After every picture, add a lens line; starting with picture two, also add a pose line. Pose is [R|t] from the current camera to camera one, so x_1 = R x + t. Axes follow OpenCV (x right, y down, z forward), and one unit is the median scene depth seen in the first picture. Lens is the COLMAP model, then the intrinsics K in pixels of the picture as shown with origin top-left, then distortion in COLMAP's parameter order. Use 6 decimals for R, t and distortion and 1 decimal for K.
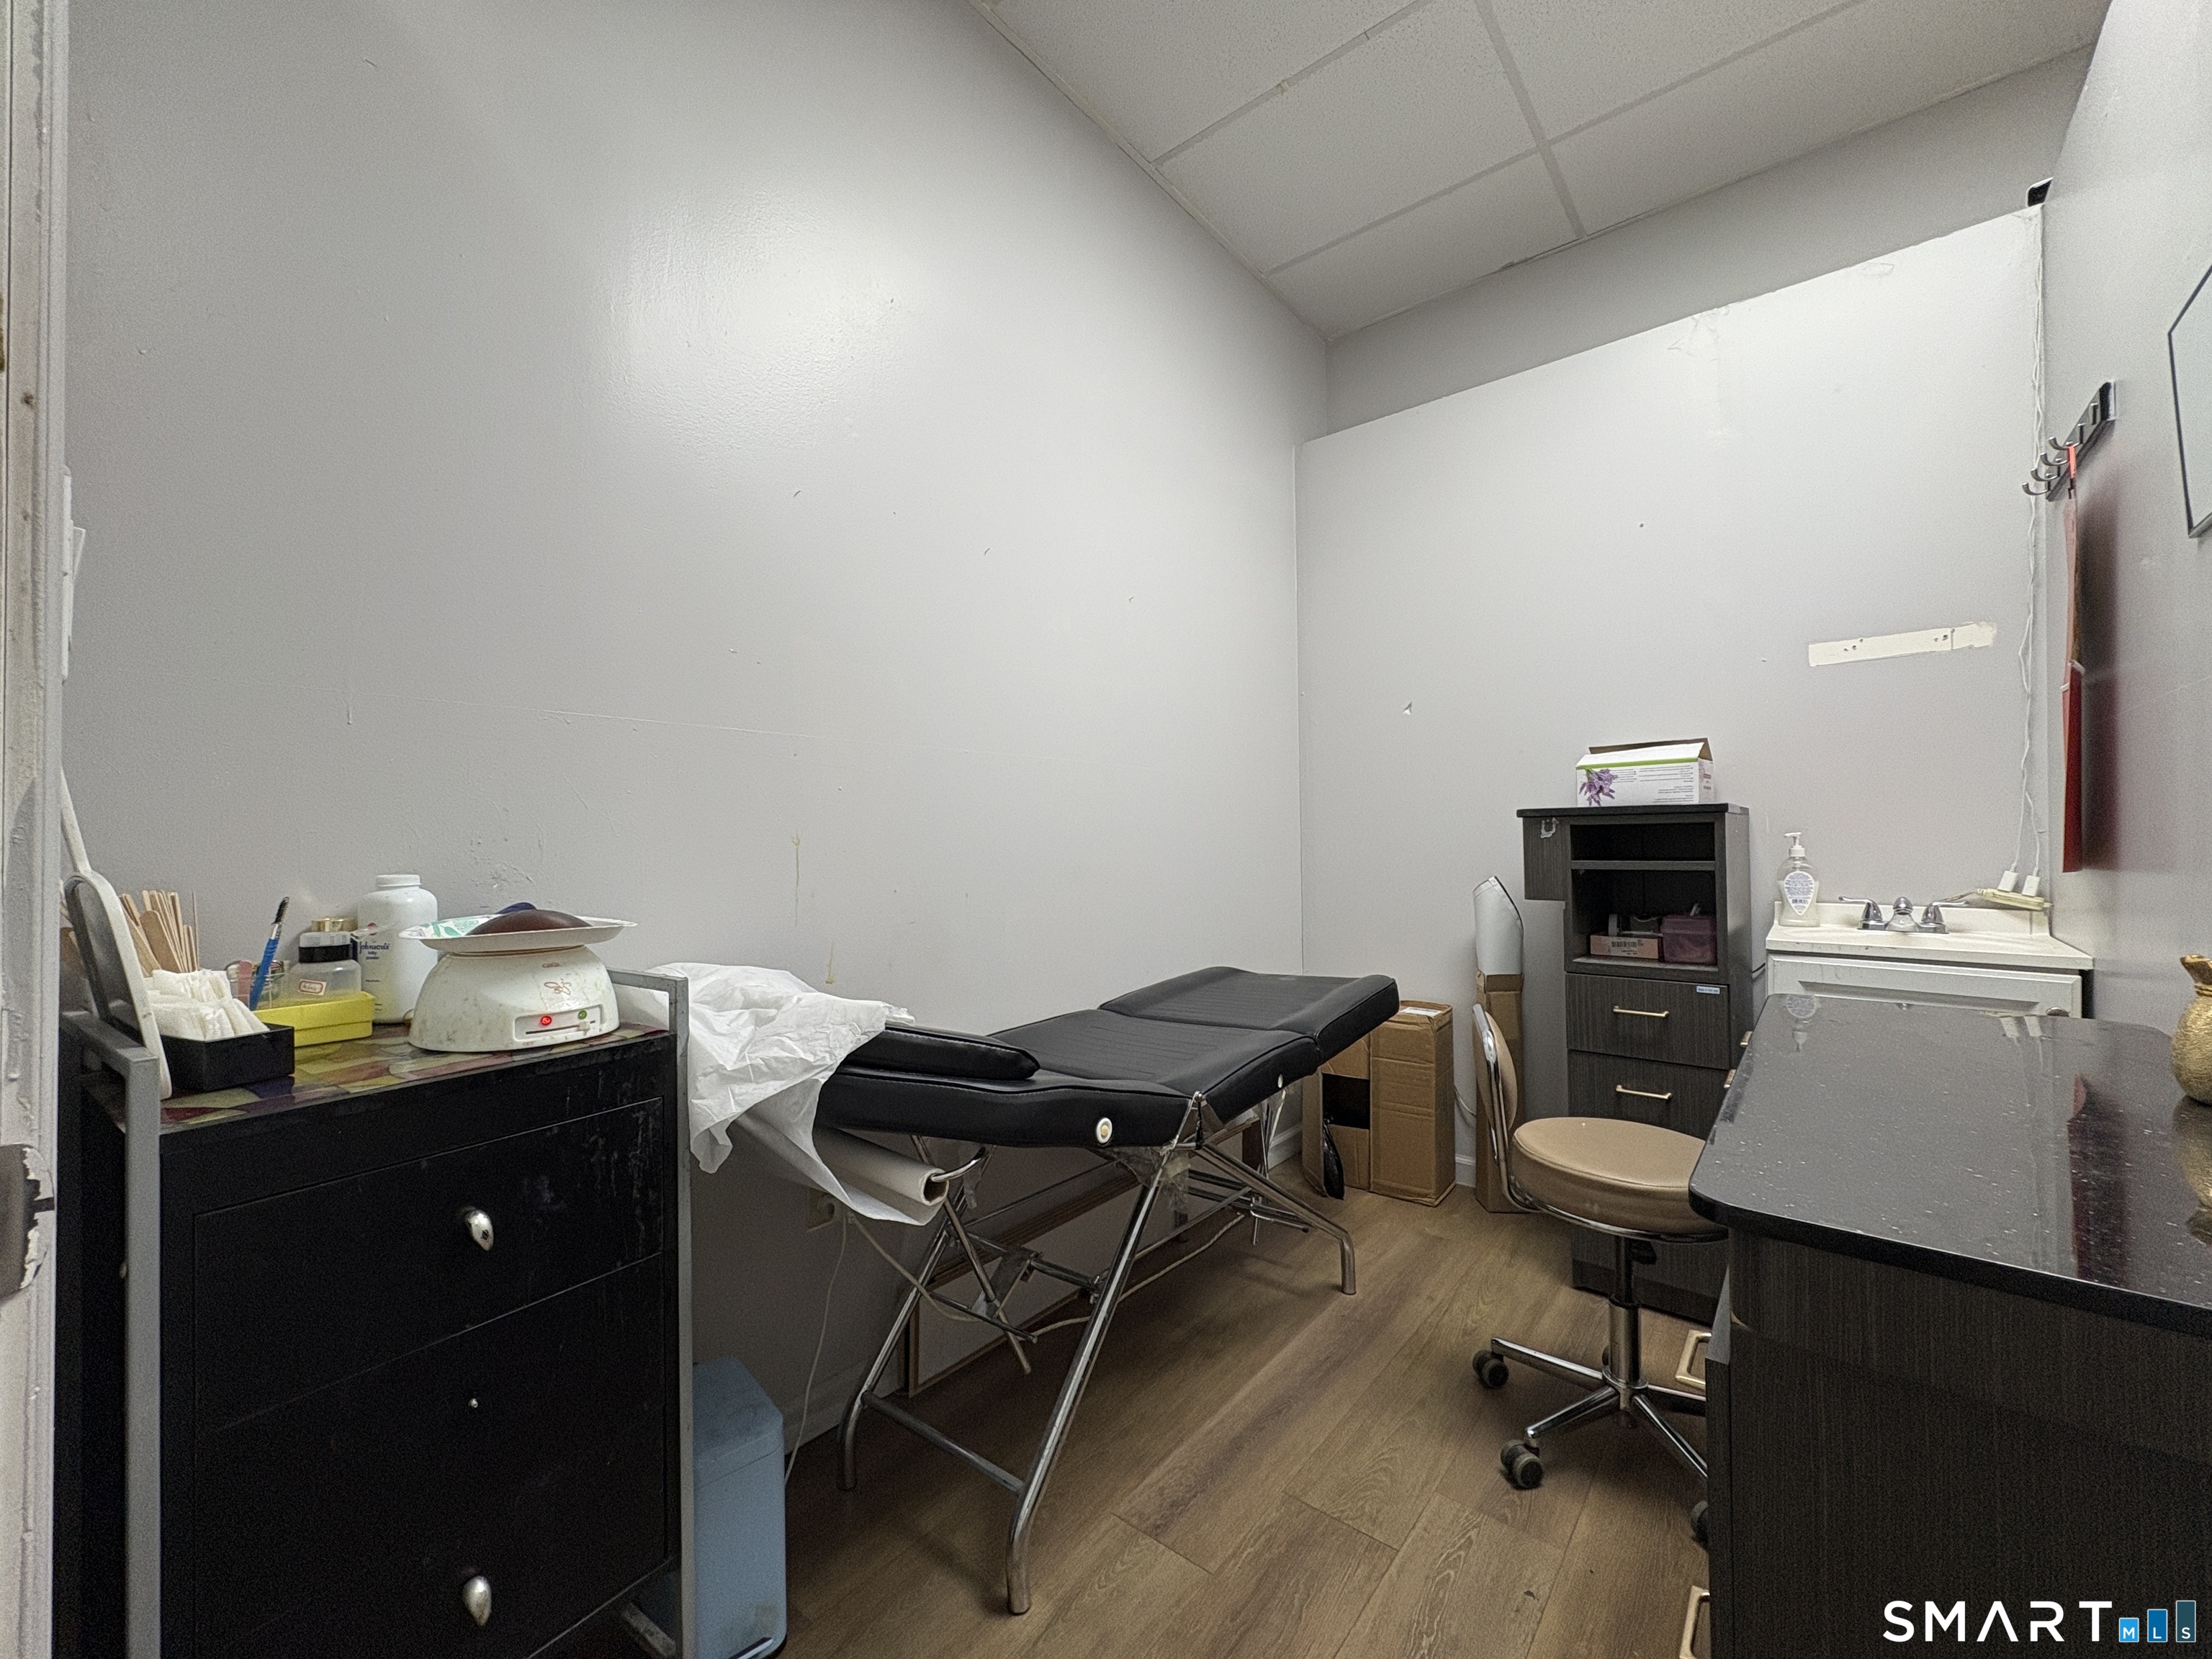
lens RADIAL K [[882.5, 0, 1109.5], [0, 882.5, 825.3], [0, 0, 1]] dist [0.001551, -0.000288]
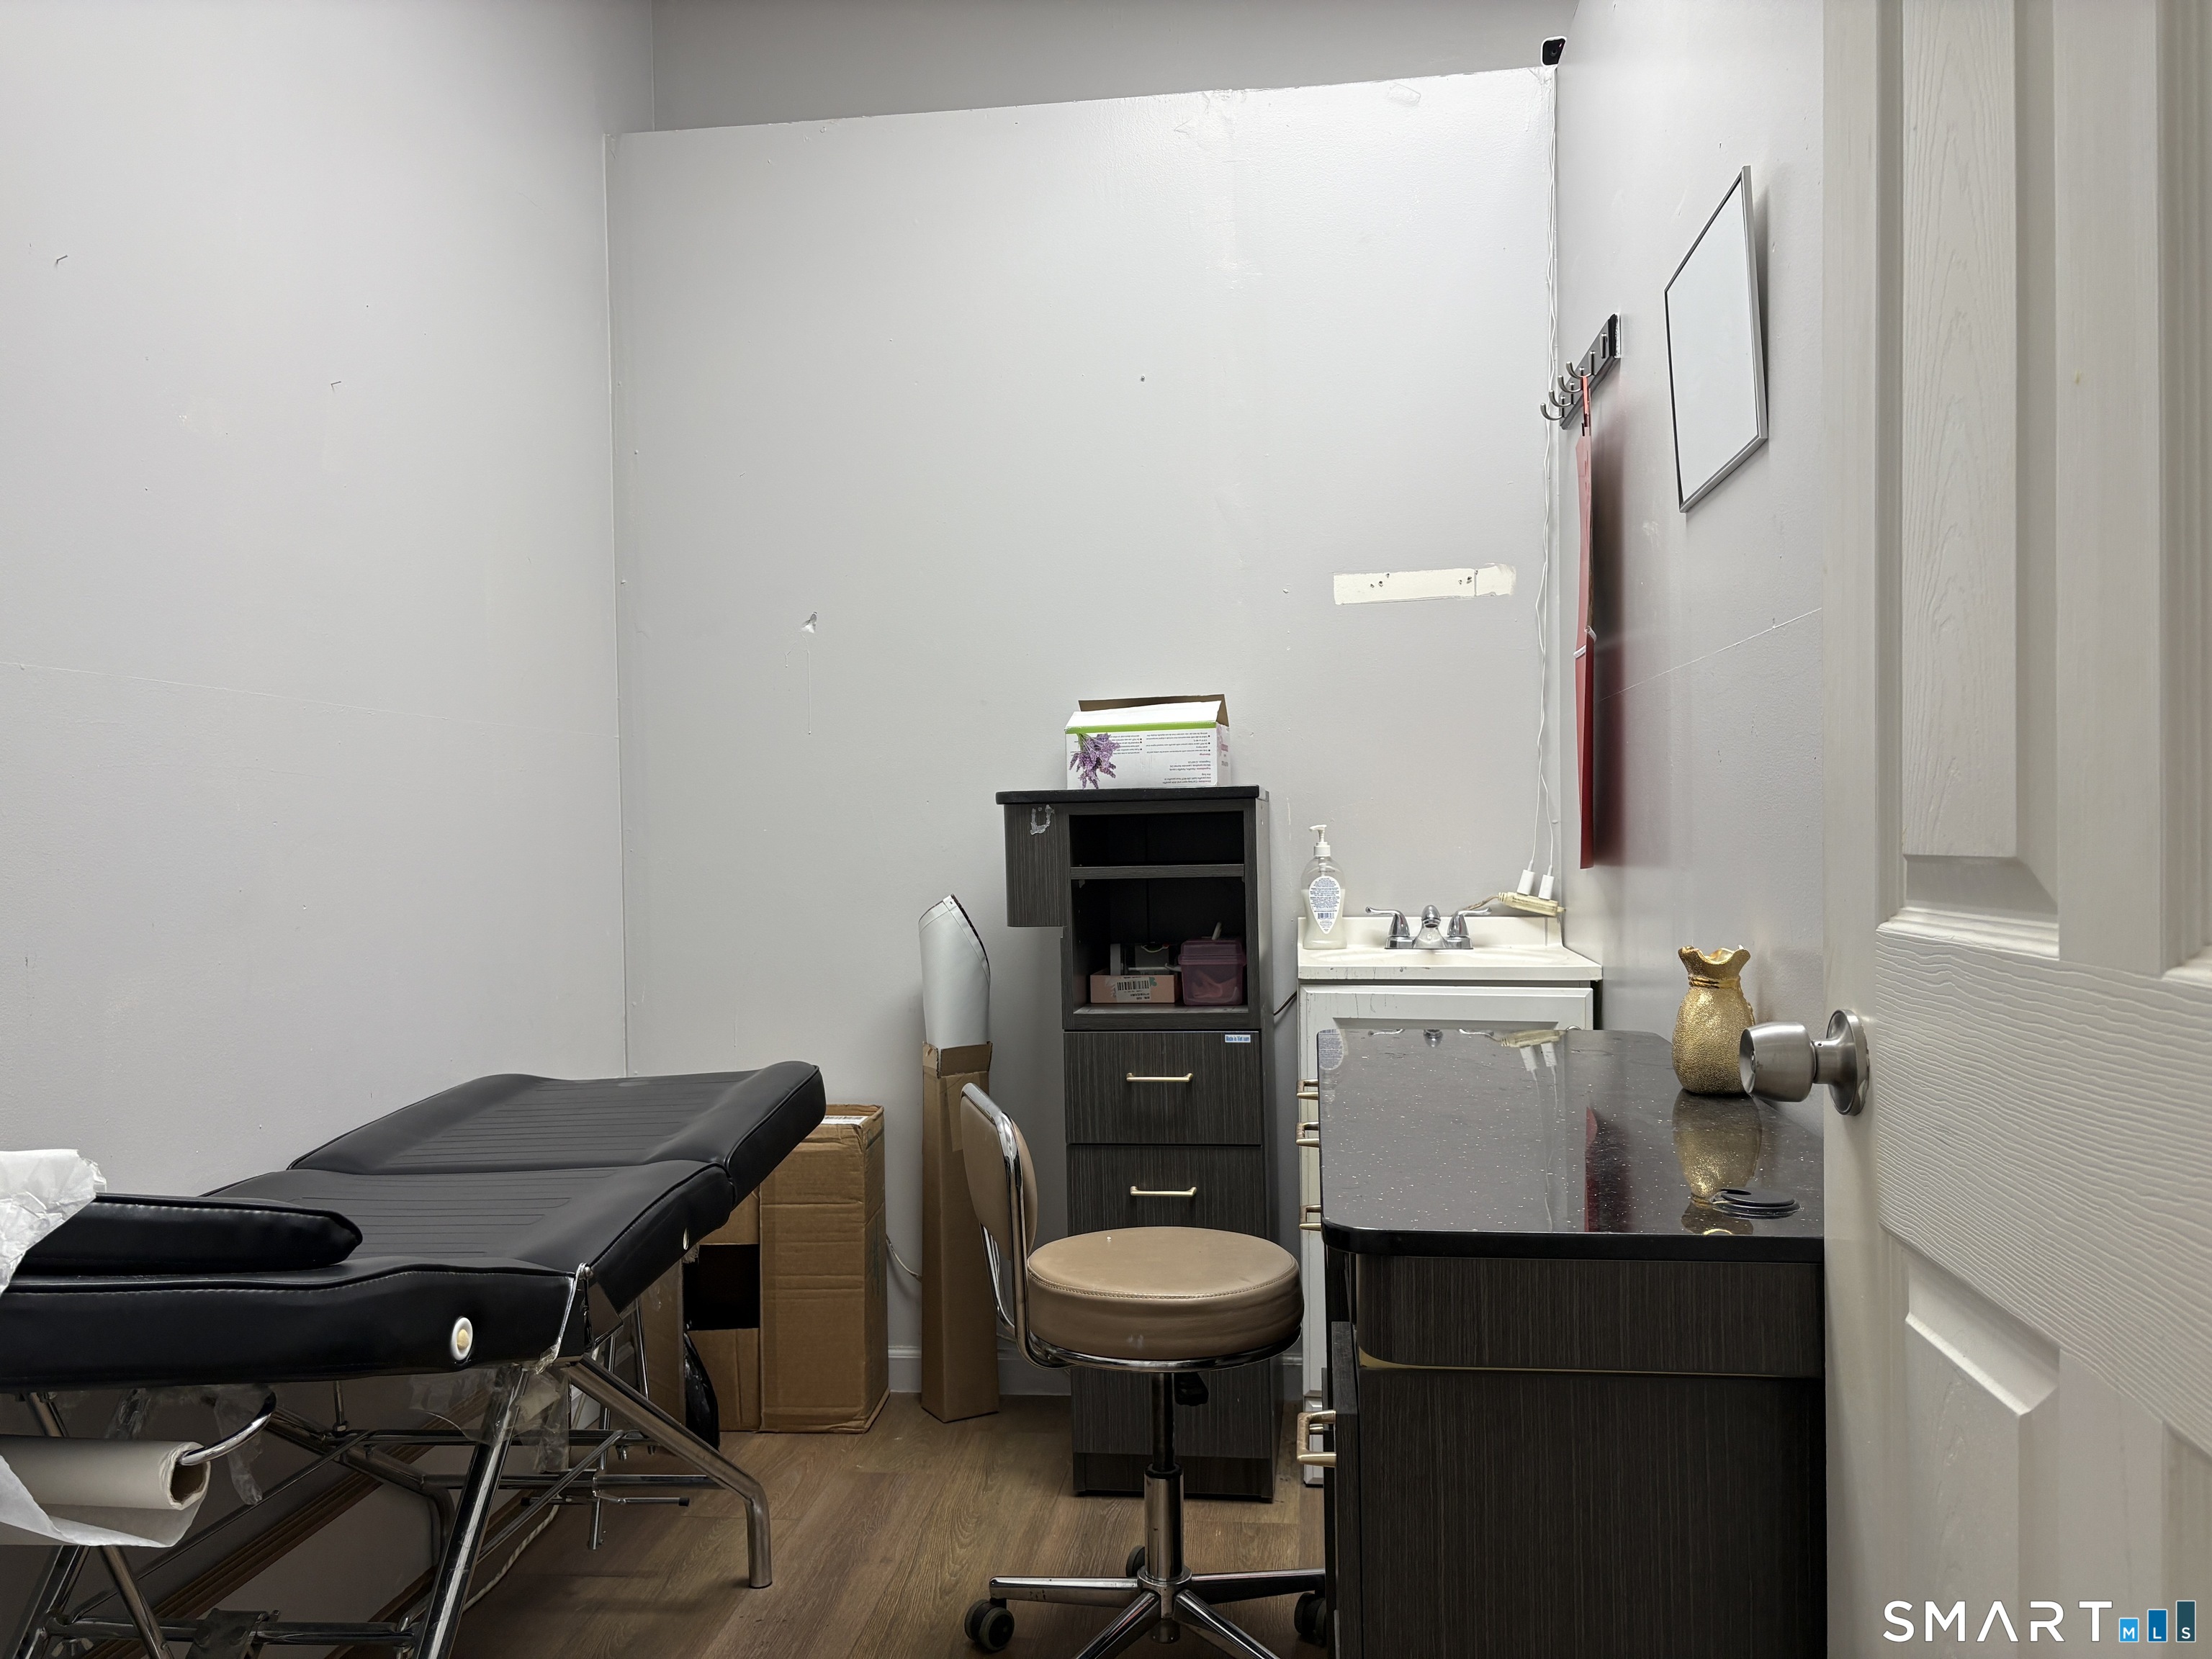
lens RADIAL K [[1668.3, 0, 1112.0], [0, 1668.3, 829.6], [0, 0, 1]] dist [0.075317, -0.088144]
pose [[0.841667, -0.006920, 0.539953, -0.150032], [0.002642, 0.999959, 0.008698, -0.000602], [-0.539991, -0.005895, 0.841650, -0.106978]]
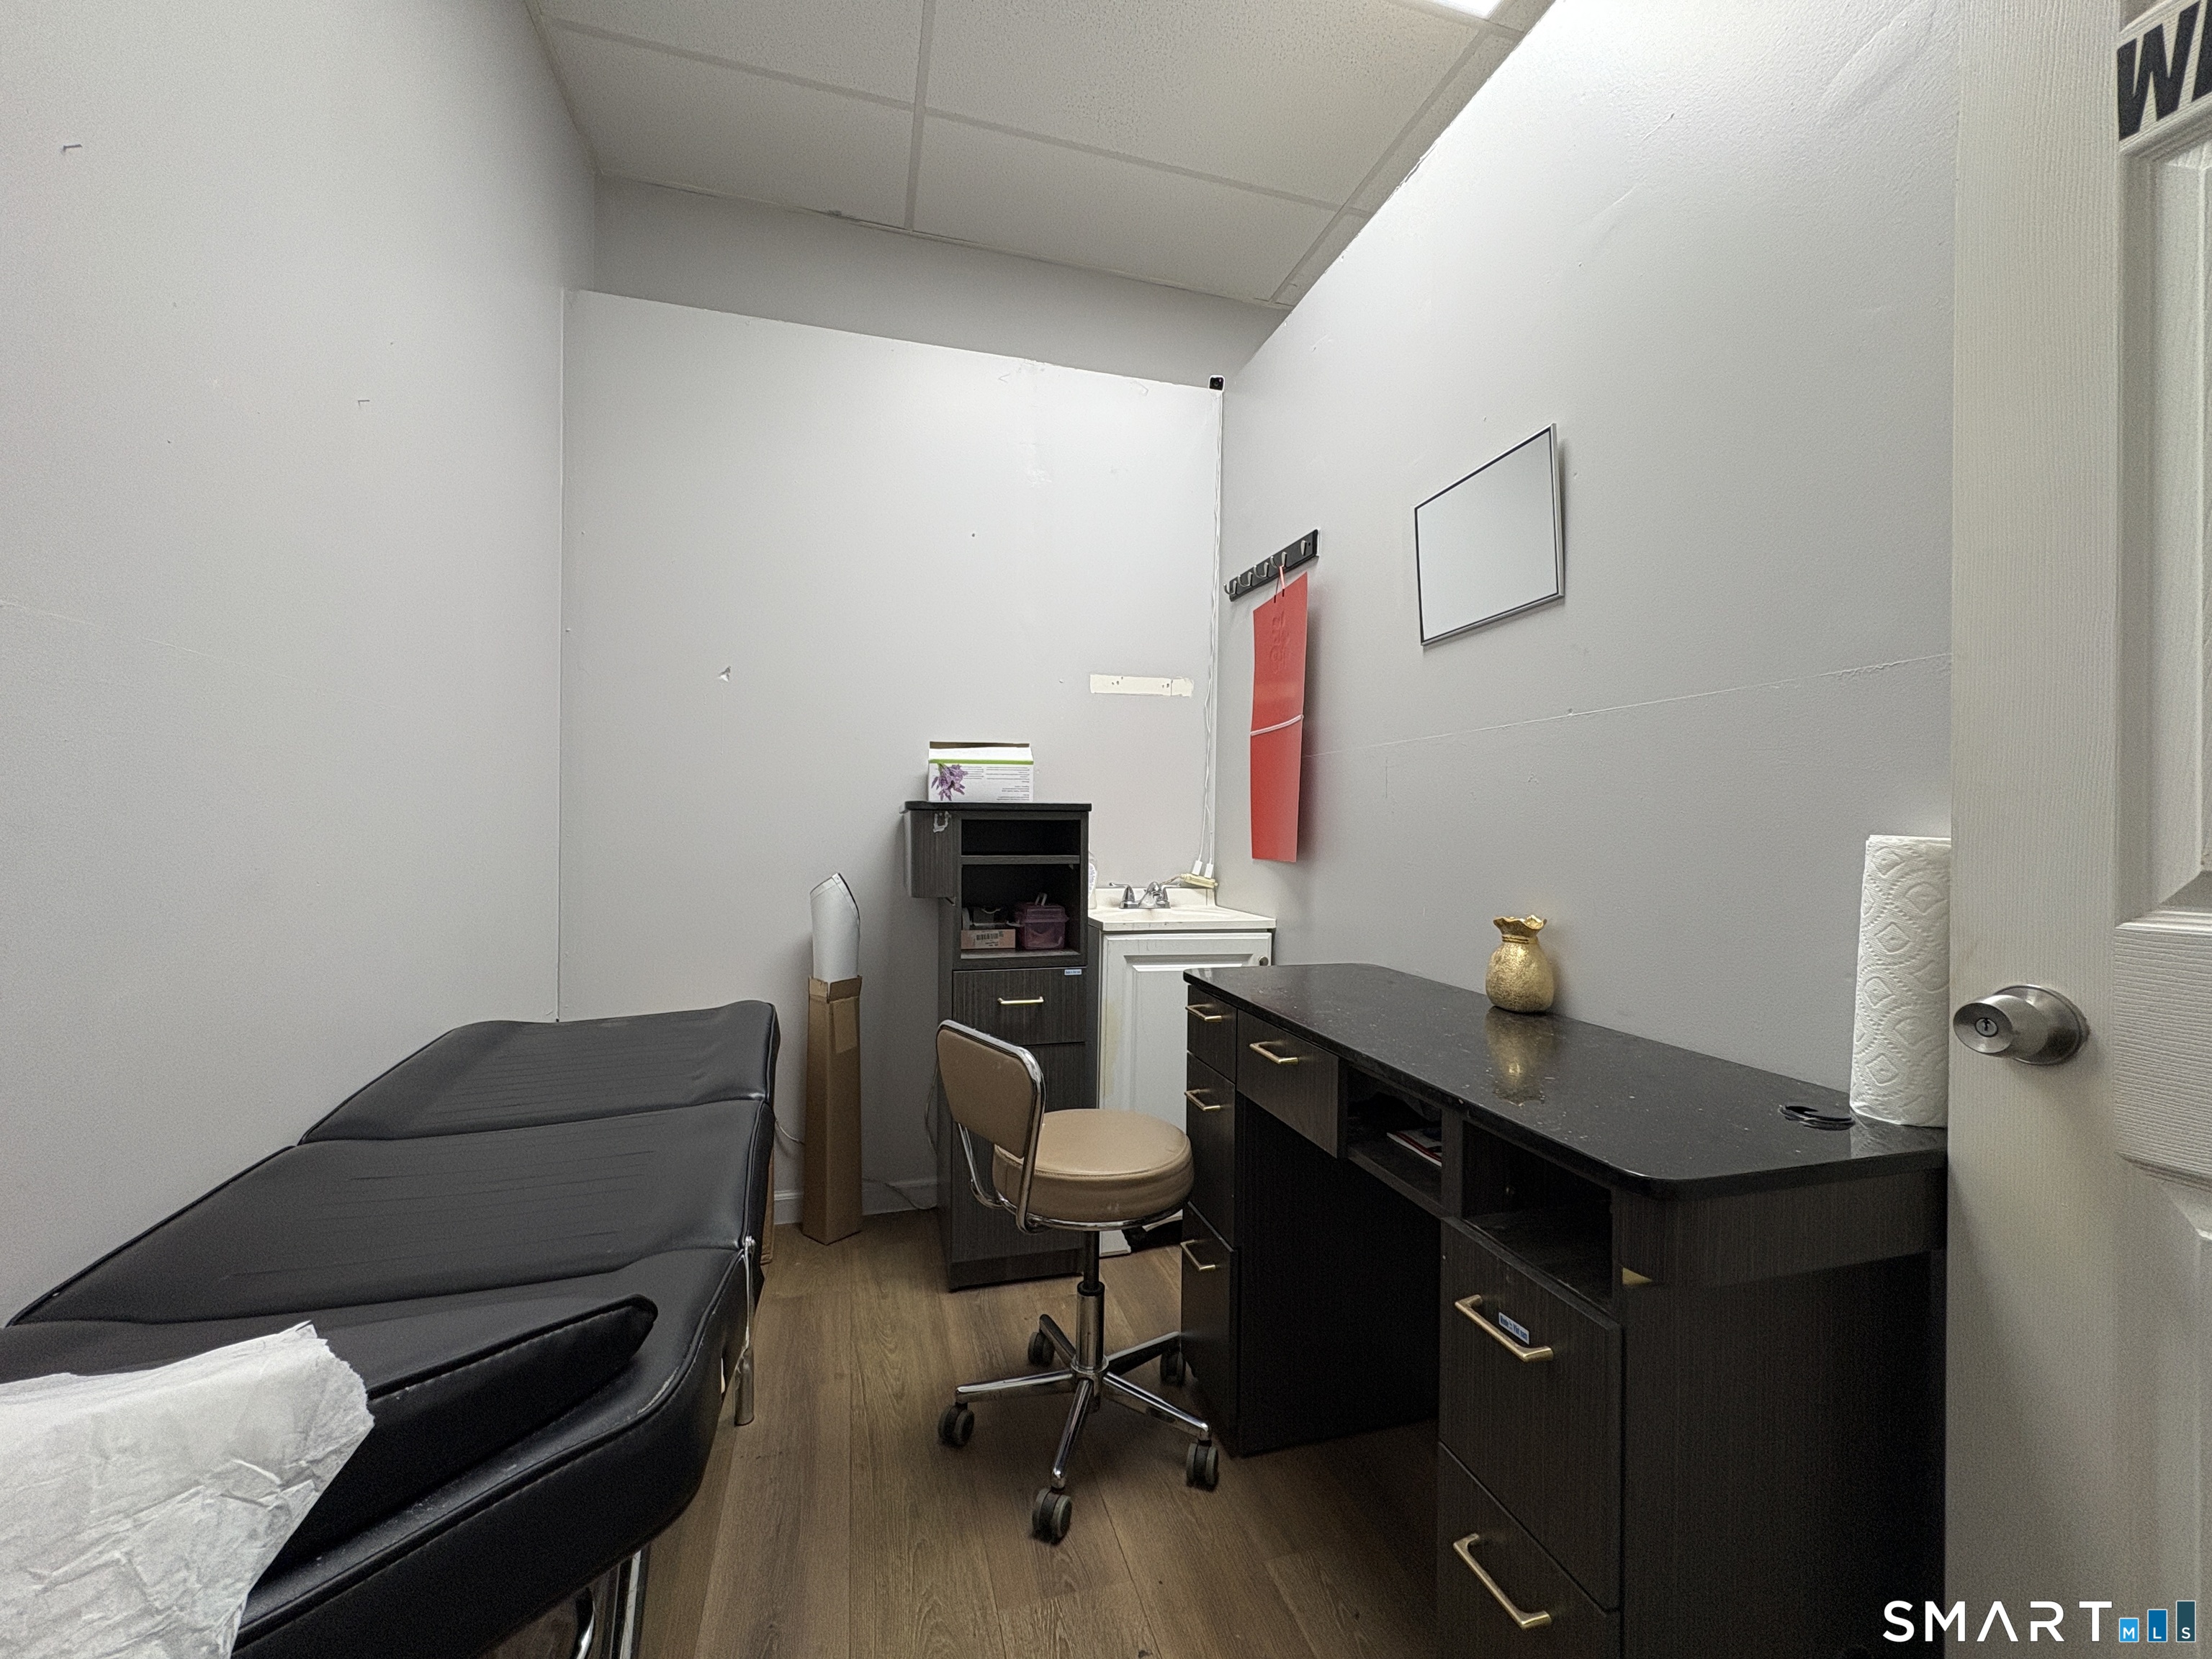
lens RADIAL K [[880.2, 0, 1110.2], [0, 880.2, 826.0], [0, 0, 1]] dist [0.002826, 0.000108]
pose [[0.565718, 0.018673, 0.824387, -0.191334], [-0.027672, 0.999610, -0.003653, 0.006018], [-0.824134, -0.020746, 0.566014, 0.316010]]
